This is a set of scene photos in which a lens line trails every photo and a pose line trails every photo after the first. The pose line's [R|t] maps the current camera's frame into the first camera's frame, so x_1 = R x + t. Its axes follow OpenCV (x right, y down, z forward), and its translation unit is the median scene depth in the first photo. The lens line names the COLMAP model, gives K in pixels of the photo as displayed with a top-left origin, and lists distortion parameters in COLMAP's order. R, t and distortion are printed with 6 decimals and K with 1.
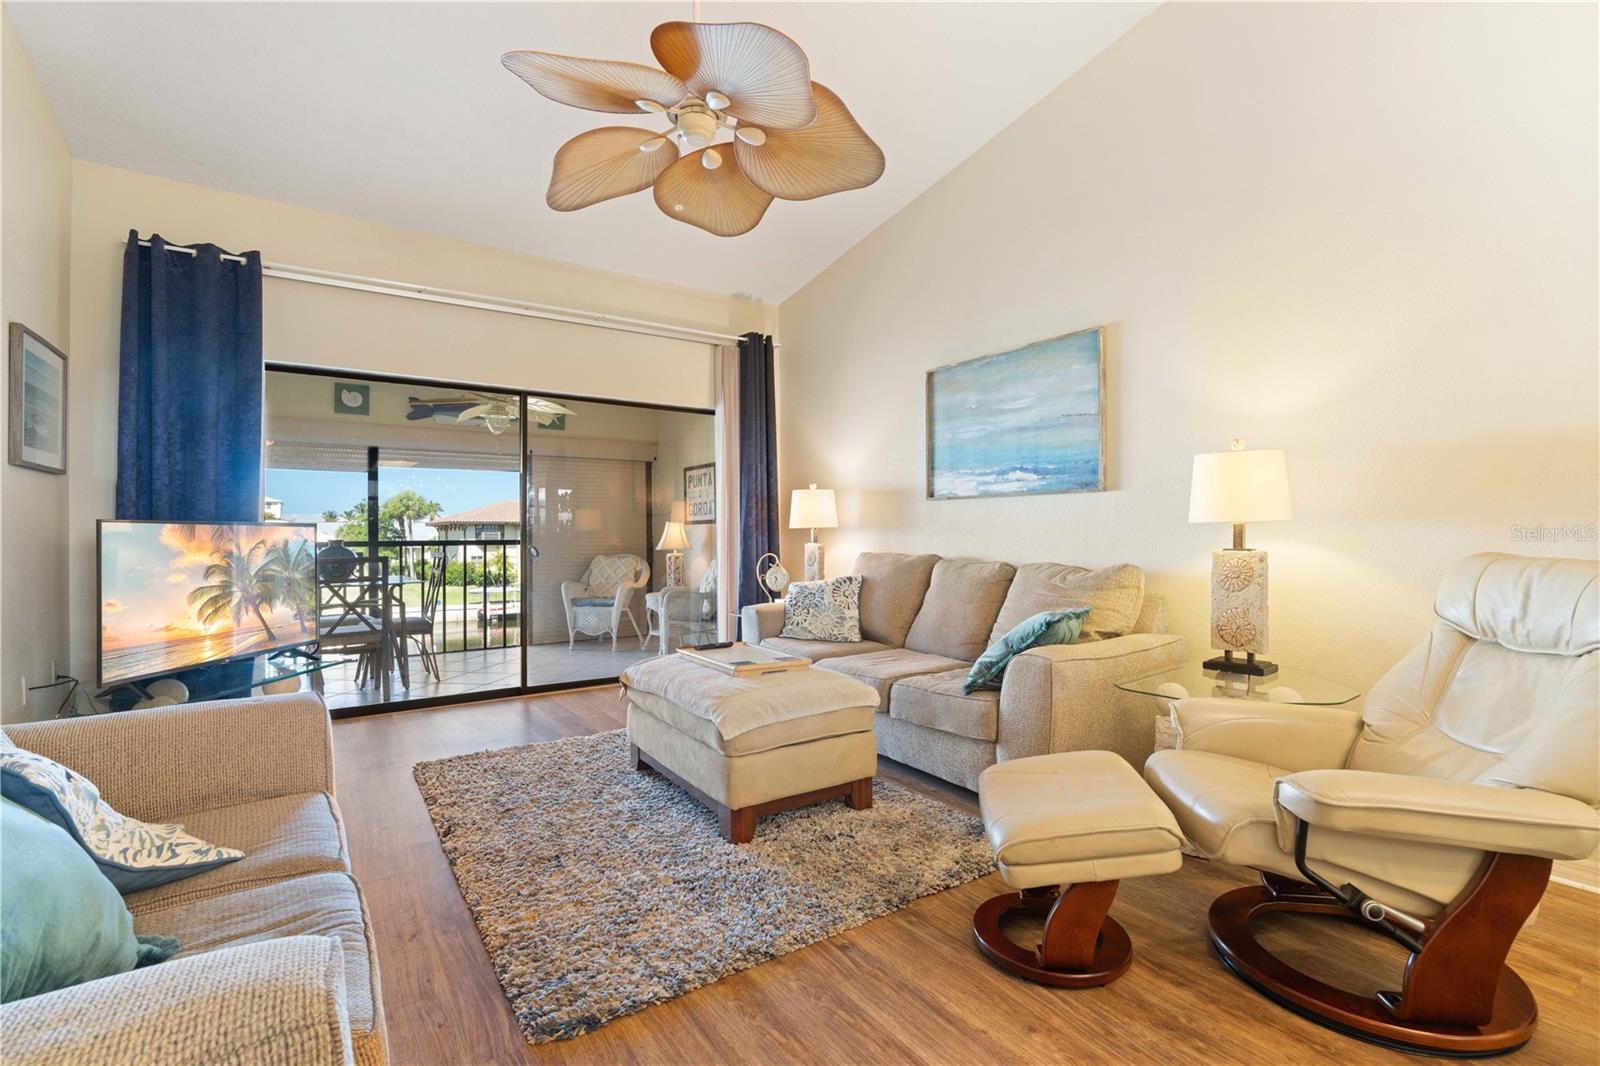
lens RADIAL K [[725.2, 0, 802.0], [0, 725.2, 528.6], [0, 0, 1]] dist [-0.007295, 0.003057]
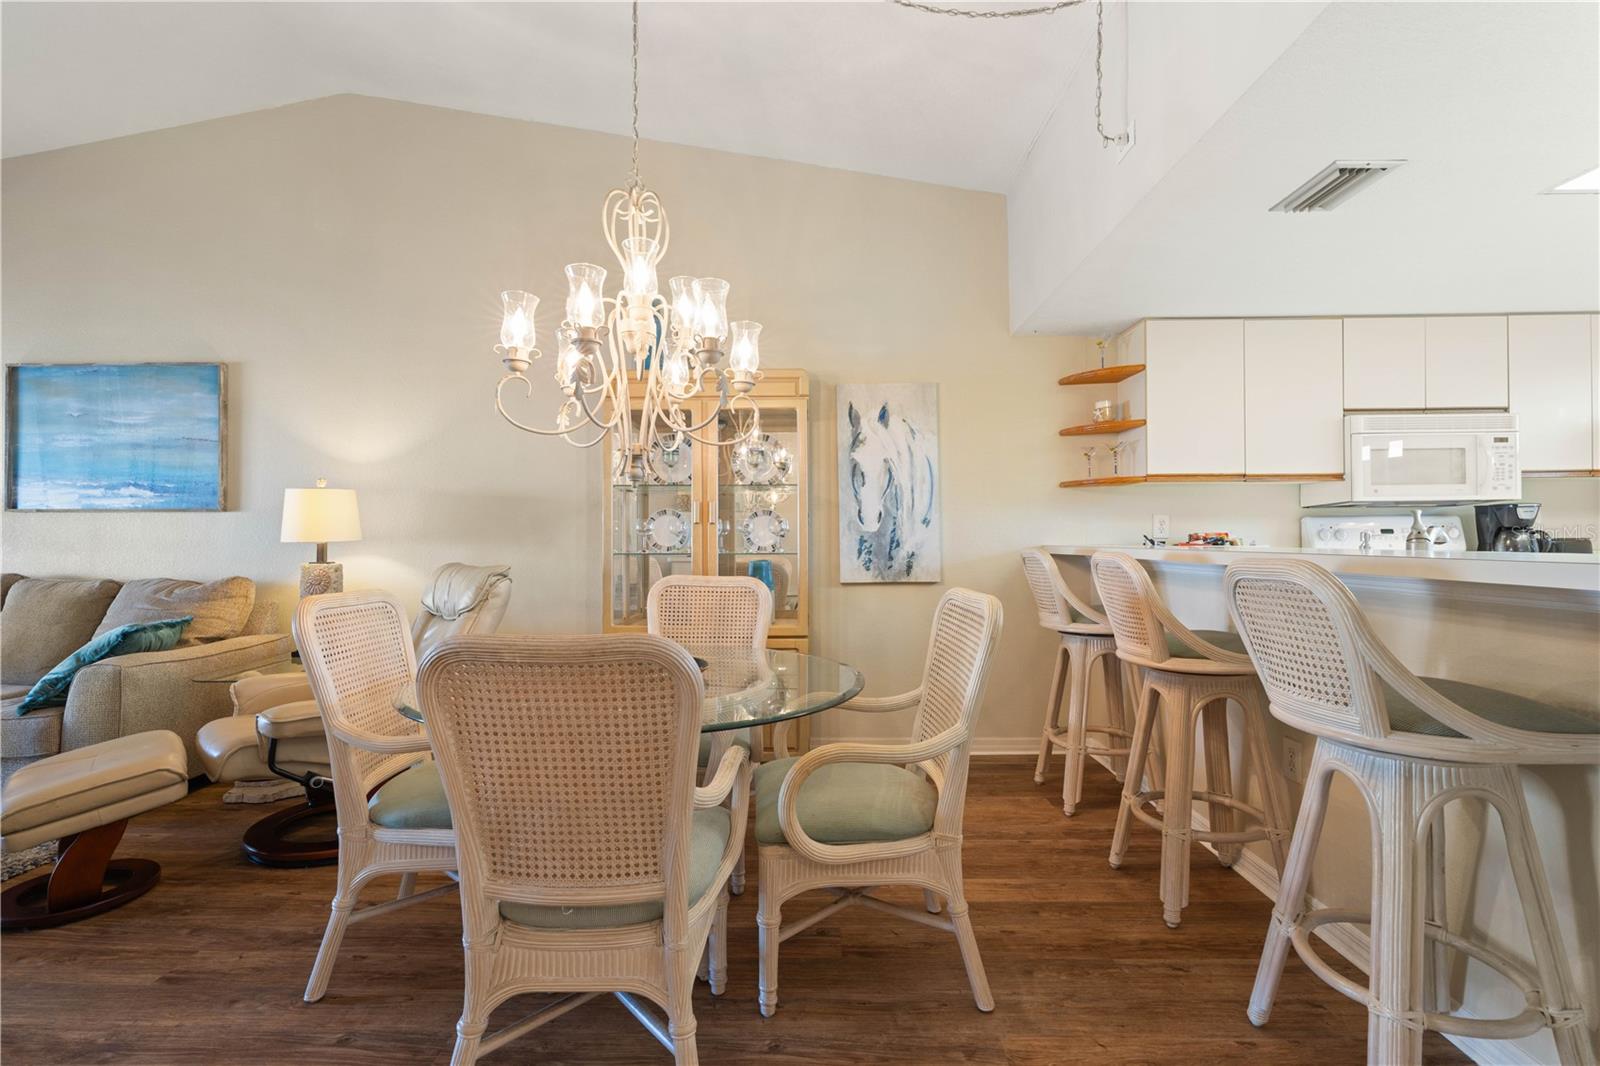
lens RADIAL K [[725.2, 0, 802.0], [0, 725.2, 530.3], [0, 0, 1]] dist [-0.007295, 0.003057]
pose [[0.587944, 0.011082, 0.808826, 0.039107], [-0.004383, 0.999935, -0.010514, -0.014110], [-0.808890, 0.002636, 0.587954, -0.337915]]
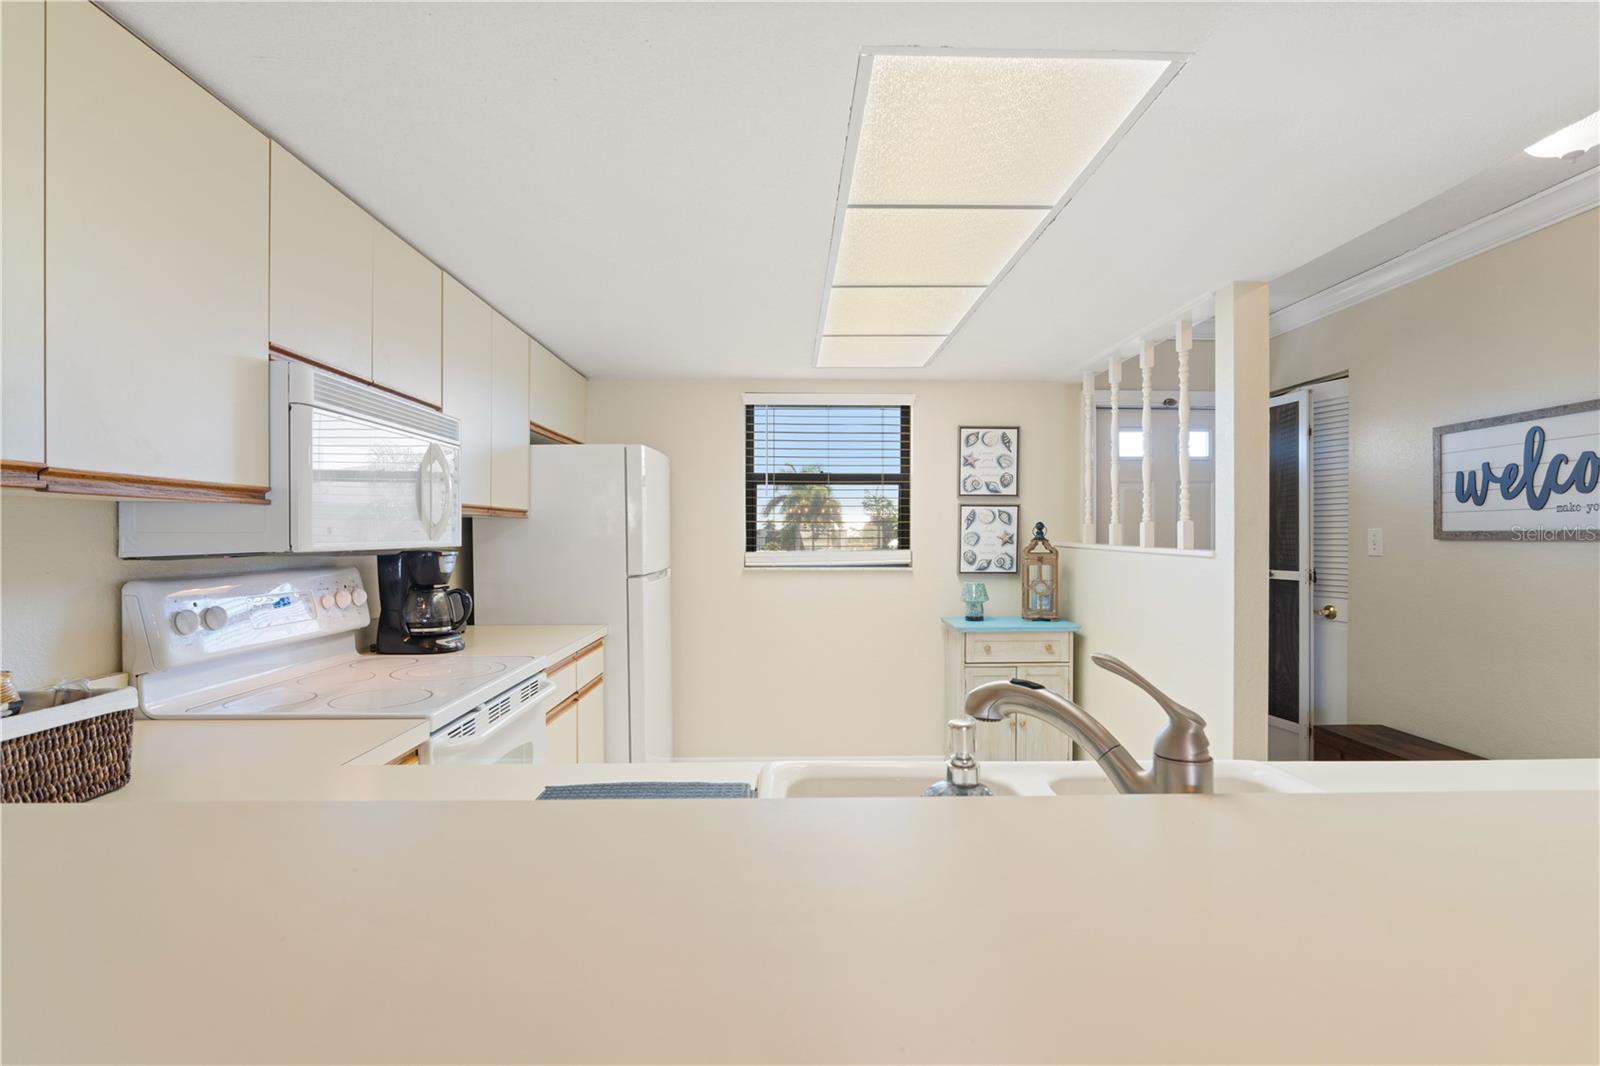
lens RADIAL K [[725.2, 0, 795.7], [0, 725.2, 542.7], [0, 0, 1]] dist [-0.007295, 0.003057]
pose [[-0.827590, 0.001682, 0.561331, 0.704580], [-0.000454, 0.999993, -0.003666, -0.066517], [-0.561333, -0.003289, -0.827583, -0.185945]]
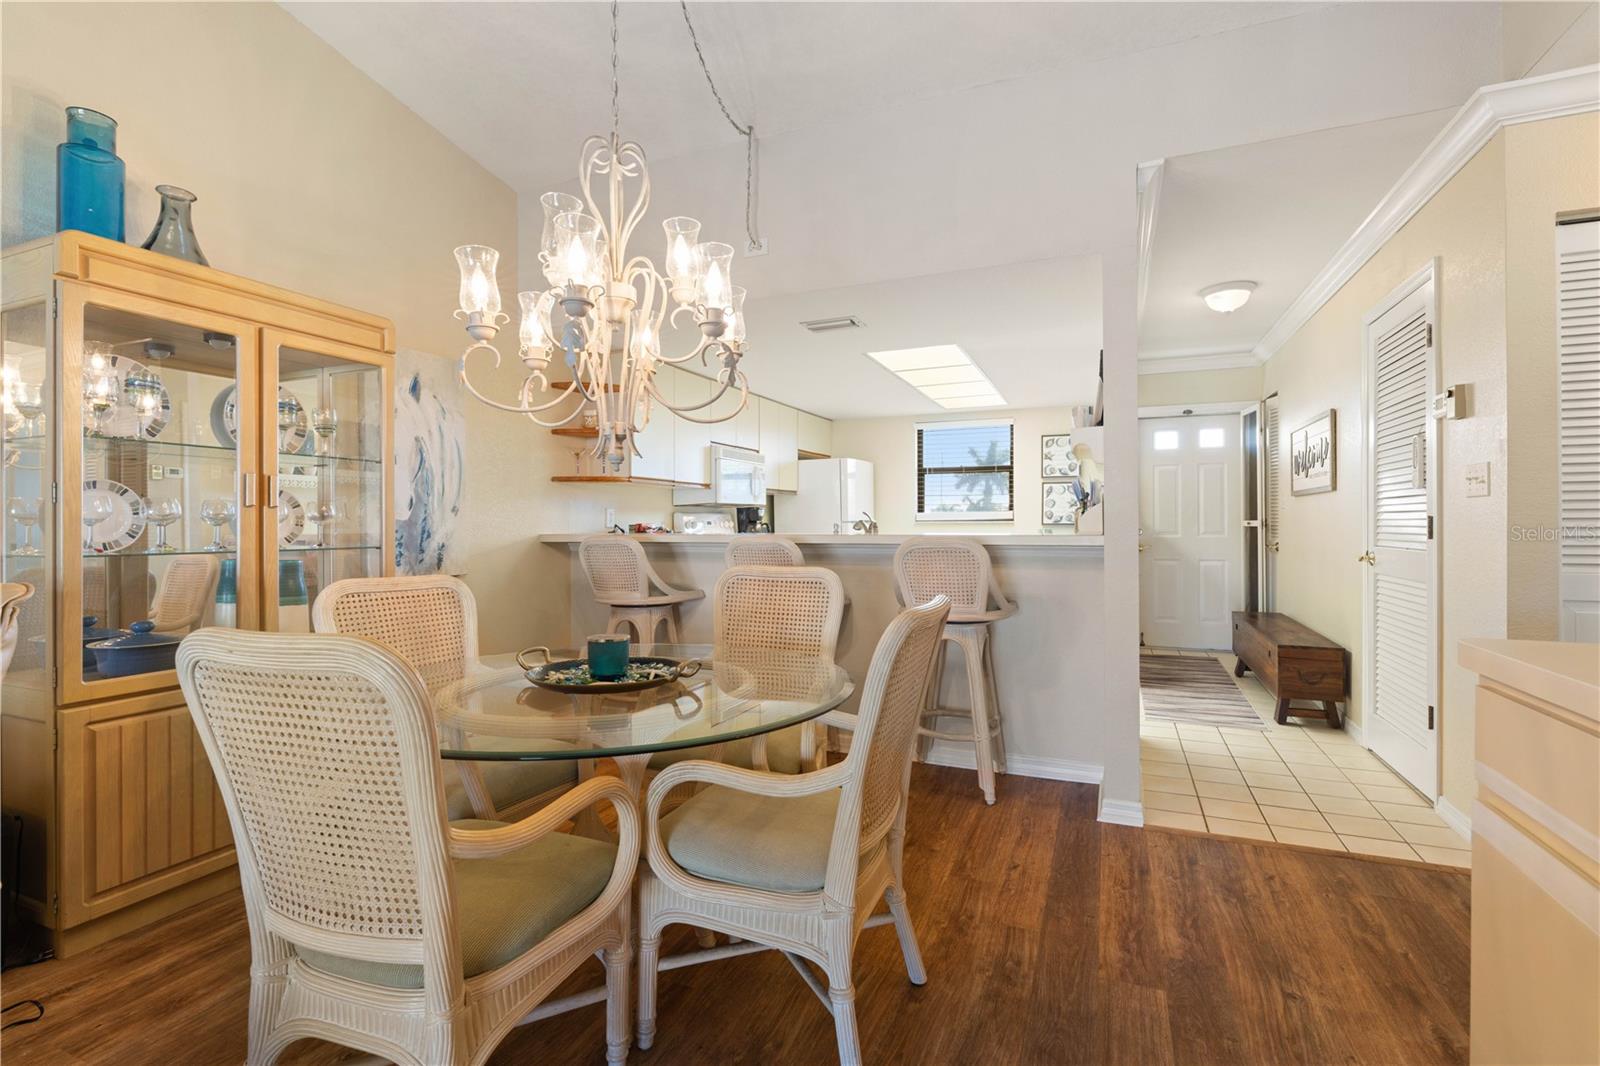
lens RADIAL K [[725.2, 0, 802.8], [0, 725.2, 523.6], [0, 0, 1]] dist [-0.007295, 0.003057]
pose [[-0.532073, 0.006803, 0.846671, -0.070843], [-0.000814, 0.999963, -0.008546, -0.012595], [-0.846698, -0.005236, -0.532048, 0.223657]]
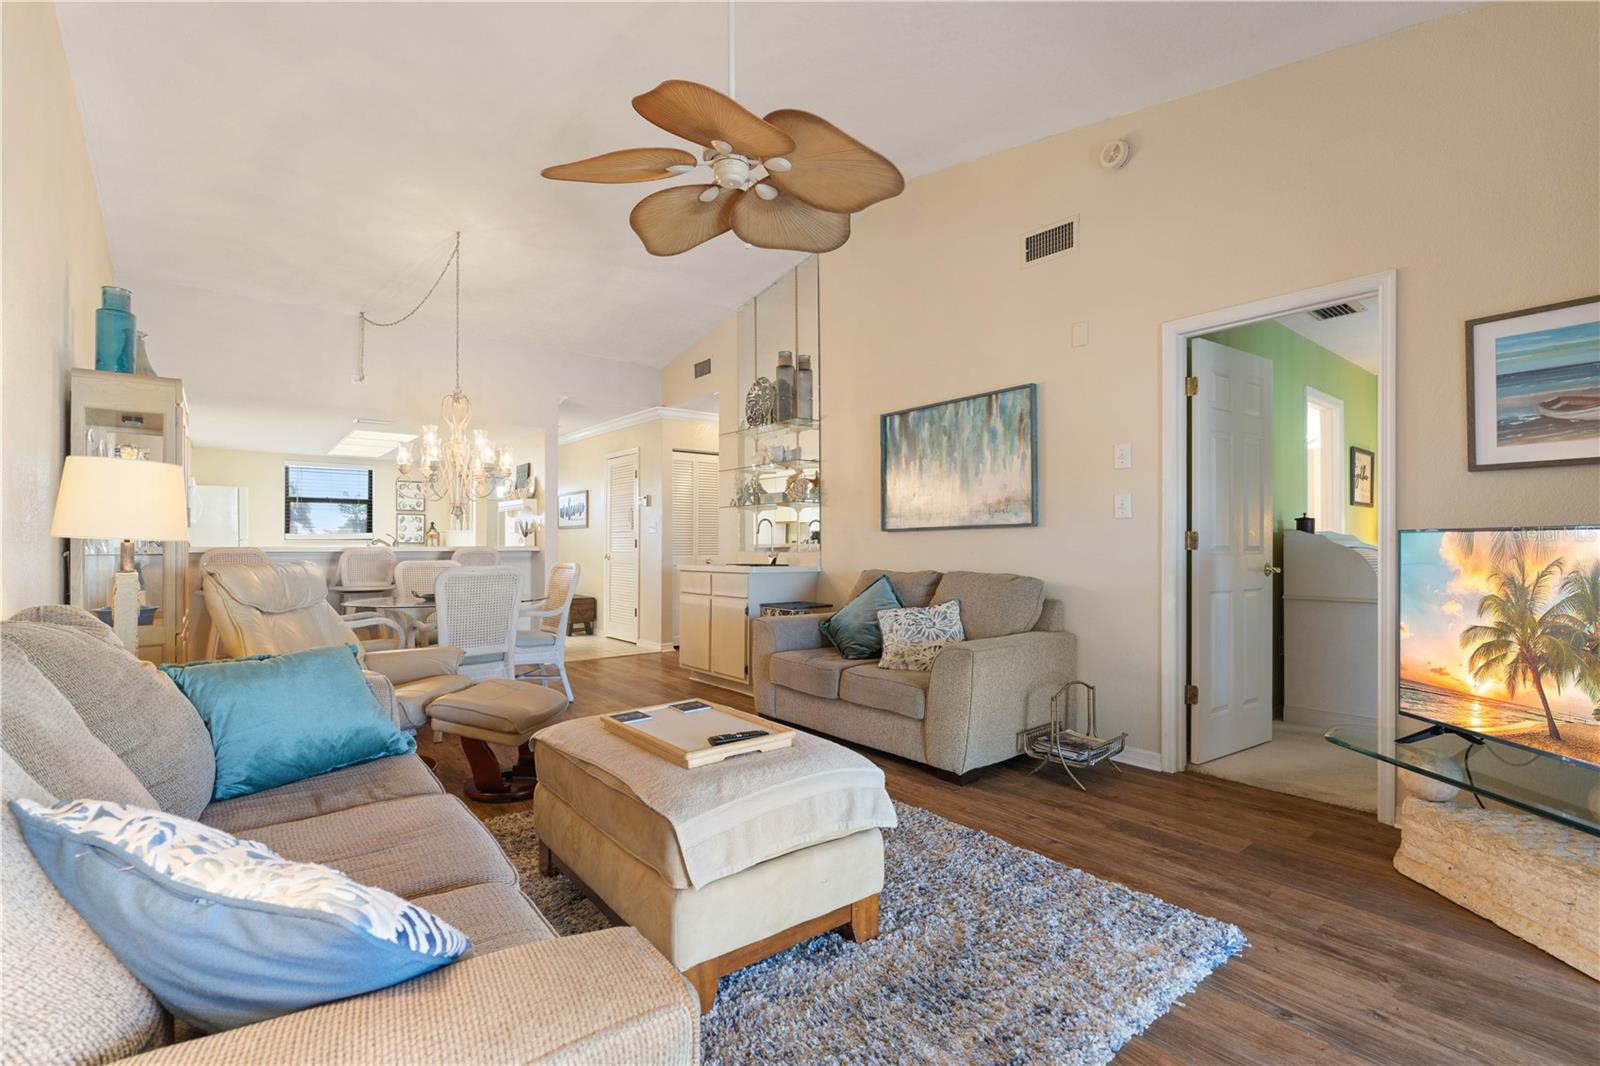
lens RADIAL K [[725.2, 0, 803.1], [0, 725.2, 543.0], [0, 0, 1]] dist [-0.007295, 0.003057]
pose [[-0.997434, 0.004584, -0.071447, -0.113094], [0.005254, 0.999944, -0.009194, 0.004252], [0.071401, -0.009546, -0.997402, 1.381491]]
